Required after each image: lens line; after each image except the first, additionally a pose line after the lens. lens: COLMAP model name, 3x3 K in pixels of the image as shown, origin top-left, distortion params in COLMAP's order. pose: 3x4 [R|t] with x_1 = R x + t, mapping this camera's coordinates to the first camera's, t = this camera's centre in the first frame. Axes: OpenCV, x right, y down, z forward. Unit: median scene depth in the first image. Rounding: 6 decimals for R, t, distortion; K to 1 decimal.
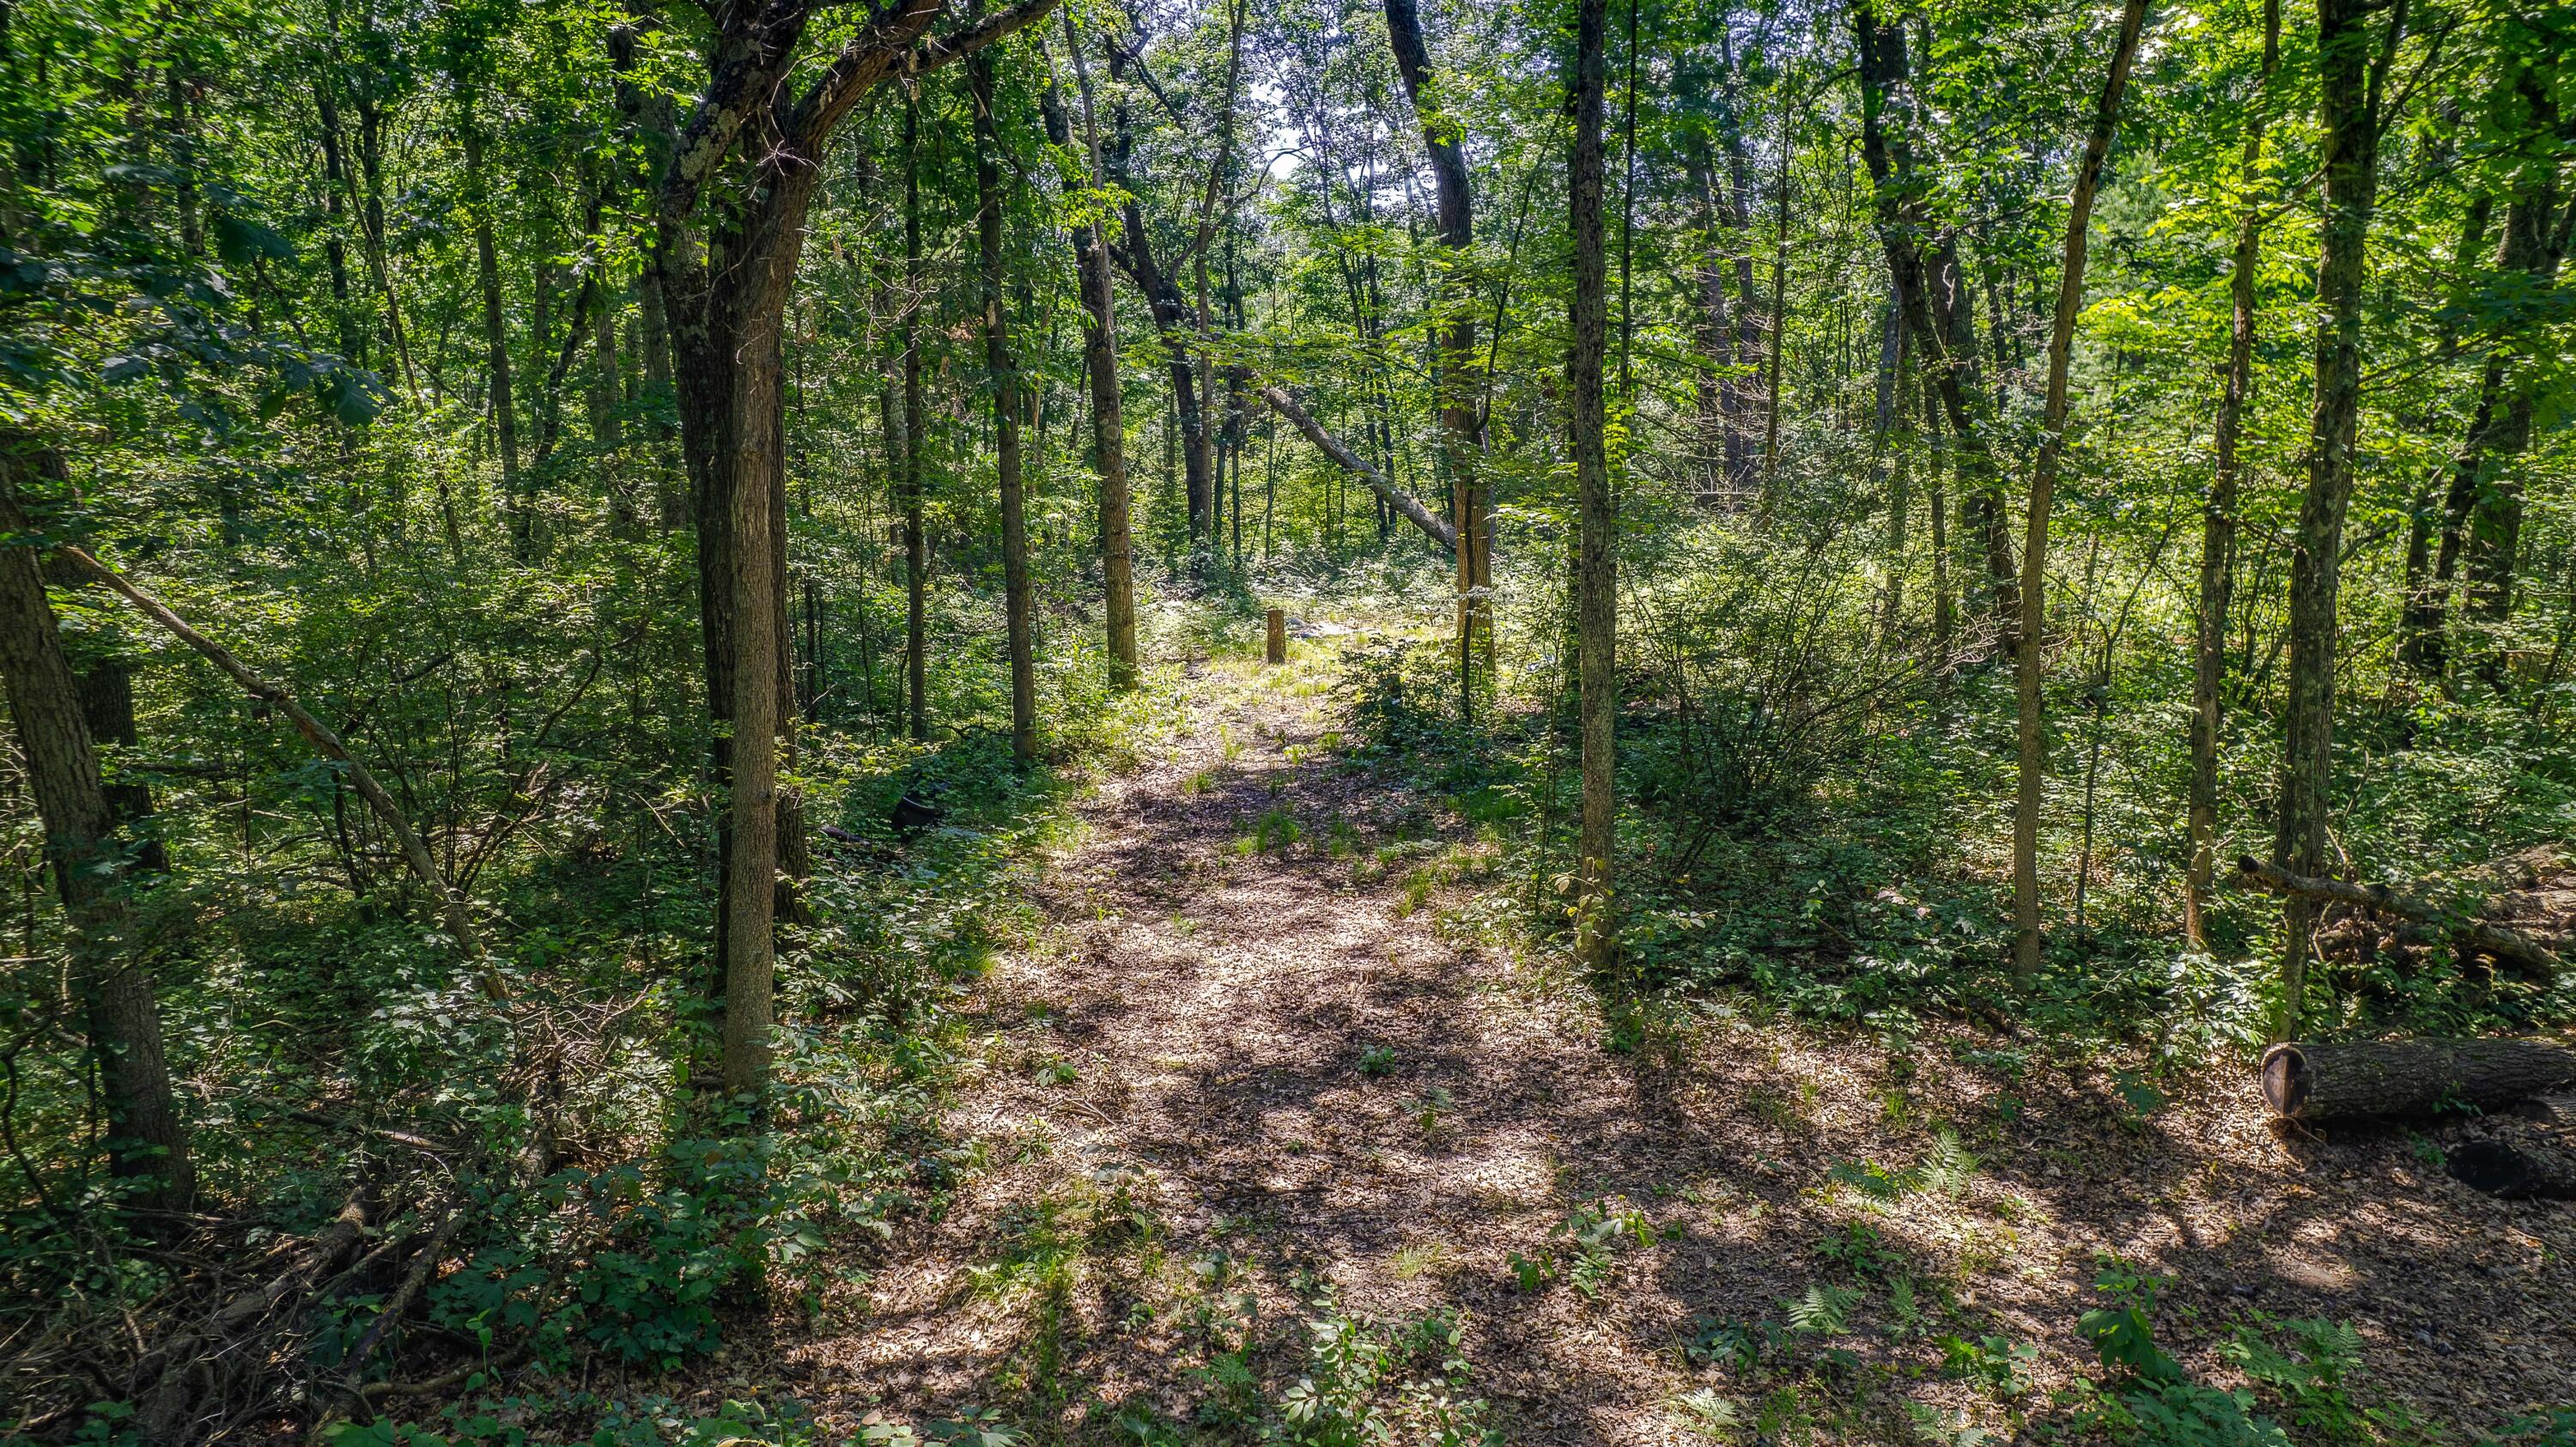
lens RADIAL K [[1634.0, 0, 1288.0], [0, 1634.0, 723.5], [0, 0, 1]] dist [-0.097004, 0.091110]
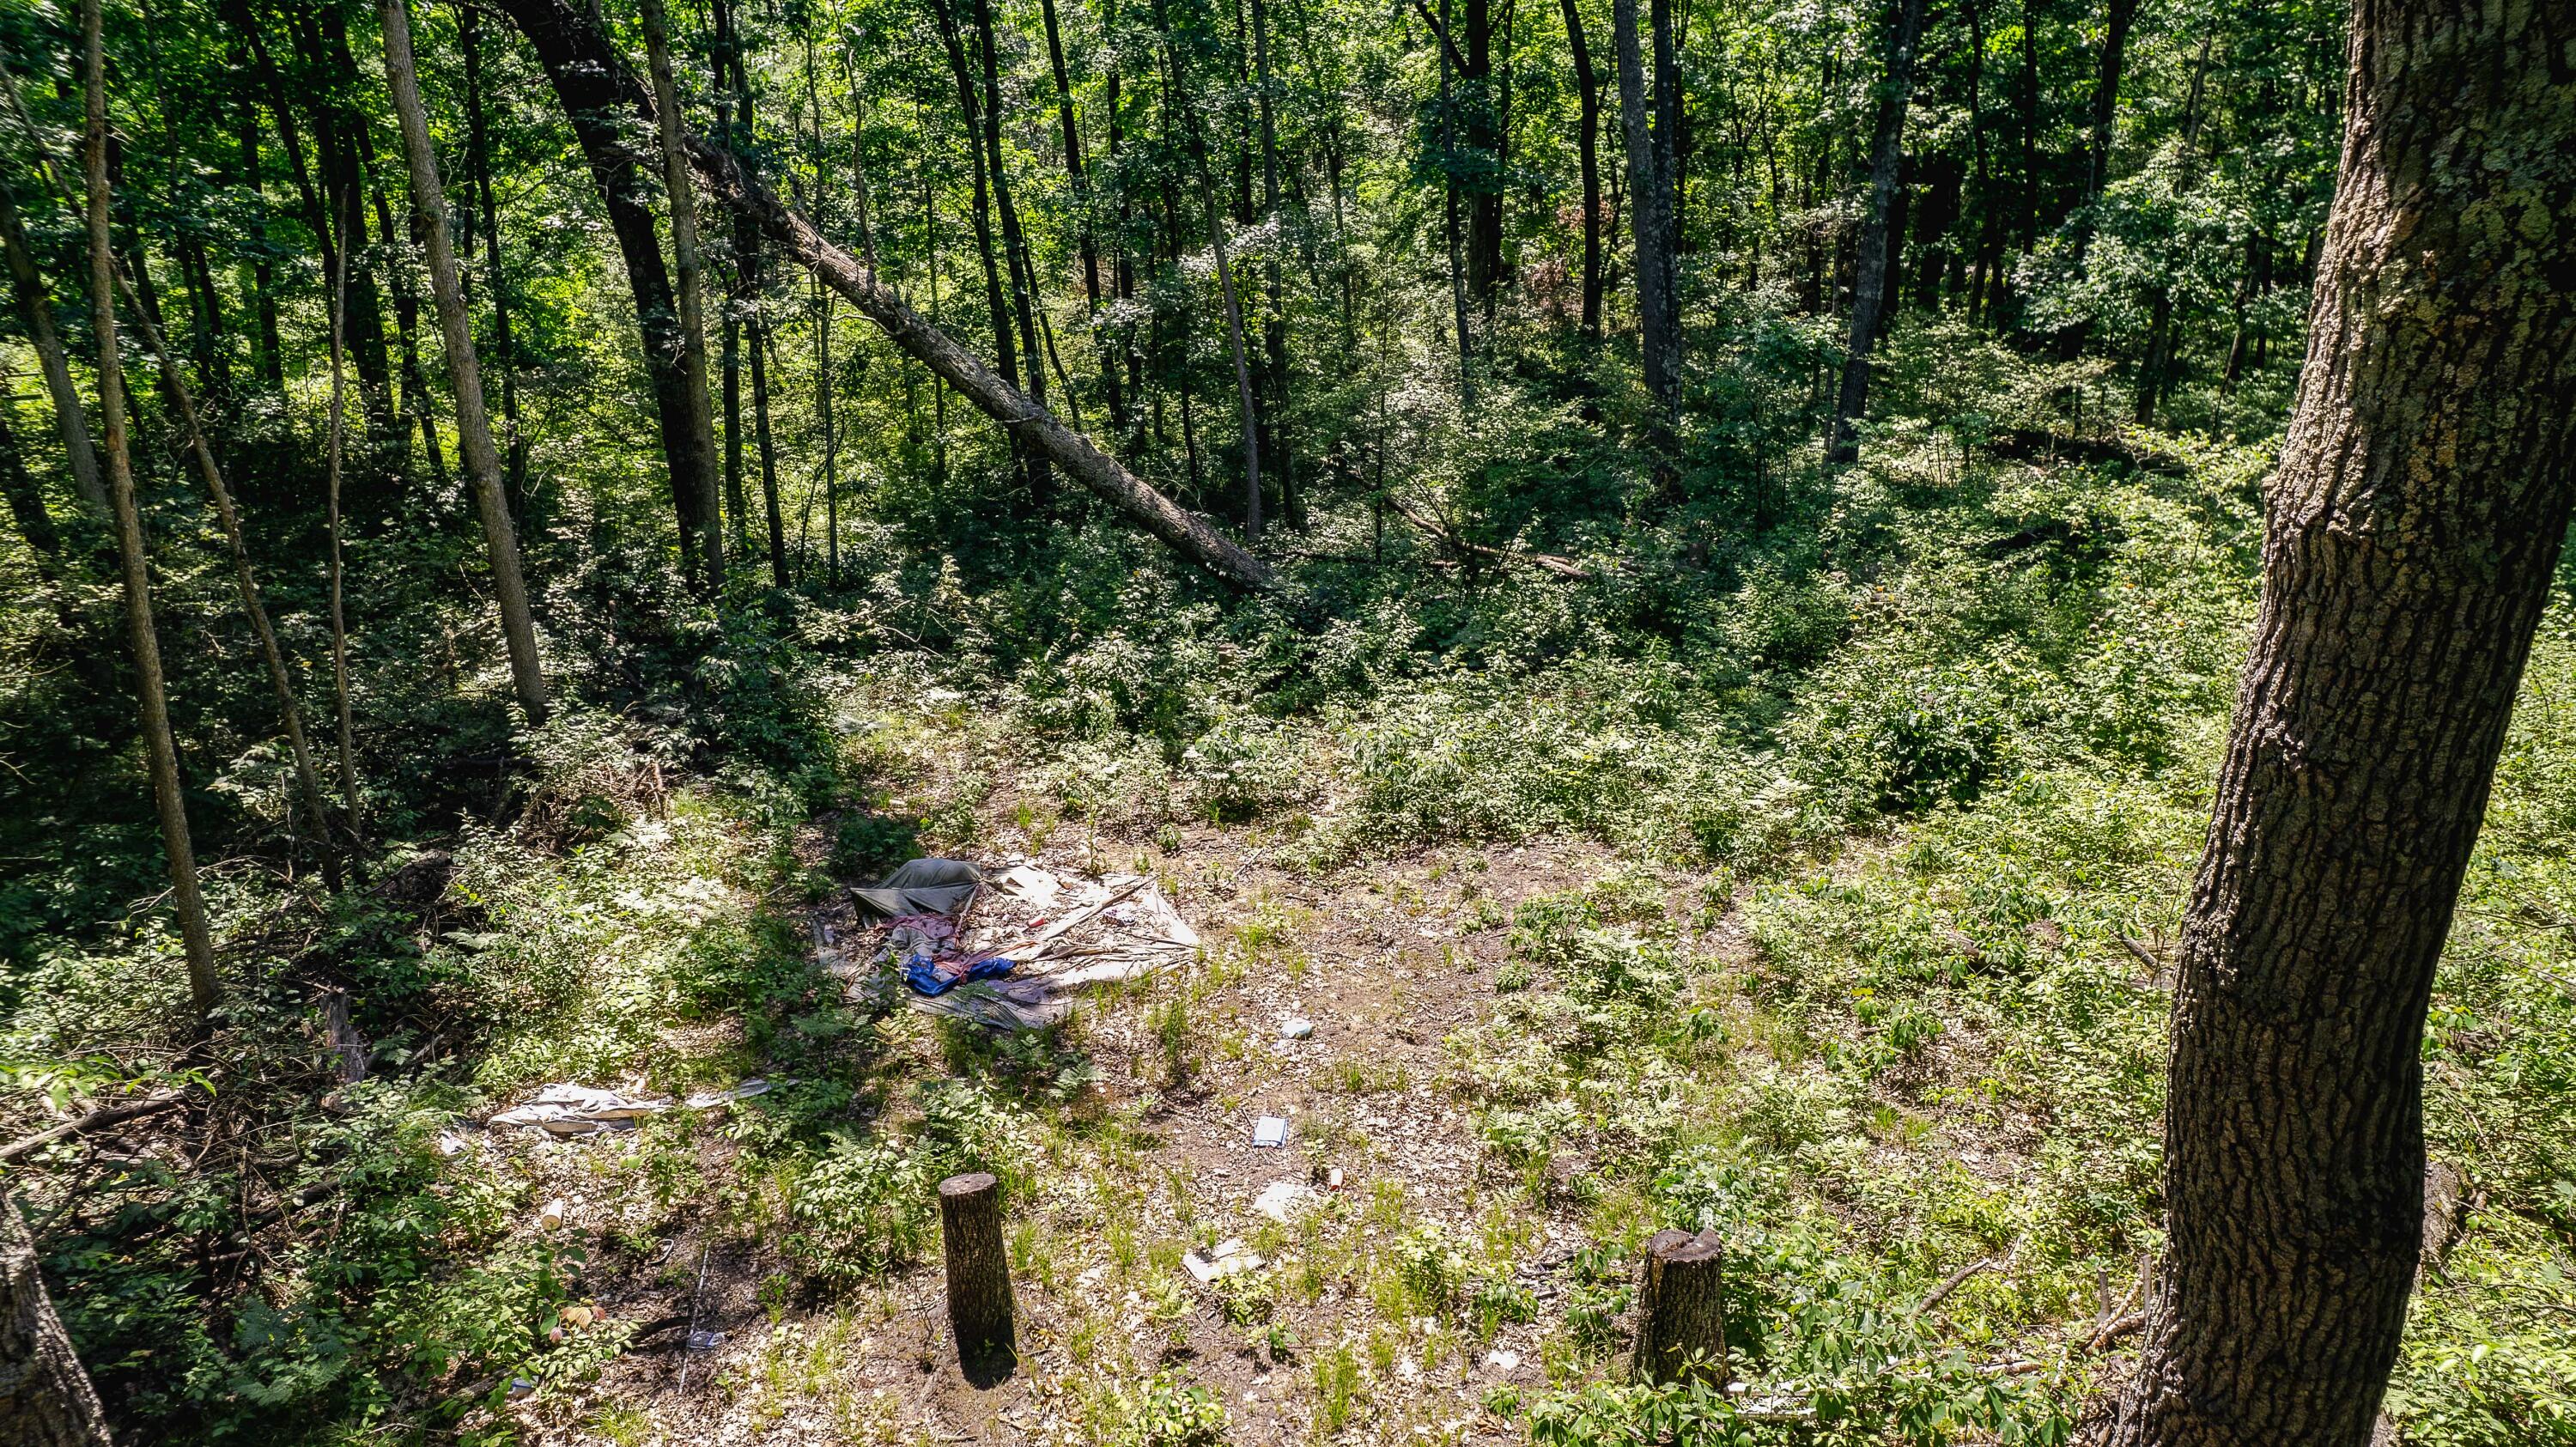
lens RADIAL K [[1634.0, 0, 1288.0], [0, 1634.0, 723.5], [0, 0, 1]] dist [-0.097004, 0.091110]
pose [[0.962404, -0.082357, 0.258835, -0.012649], [0.047490, 0.989267, 0.138188, -0.120037], [-0.267438, -0.120701, 0.955985, 0.463460]]
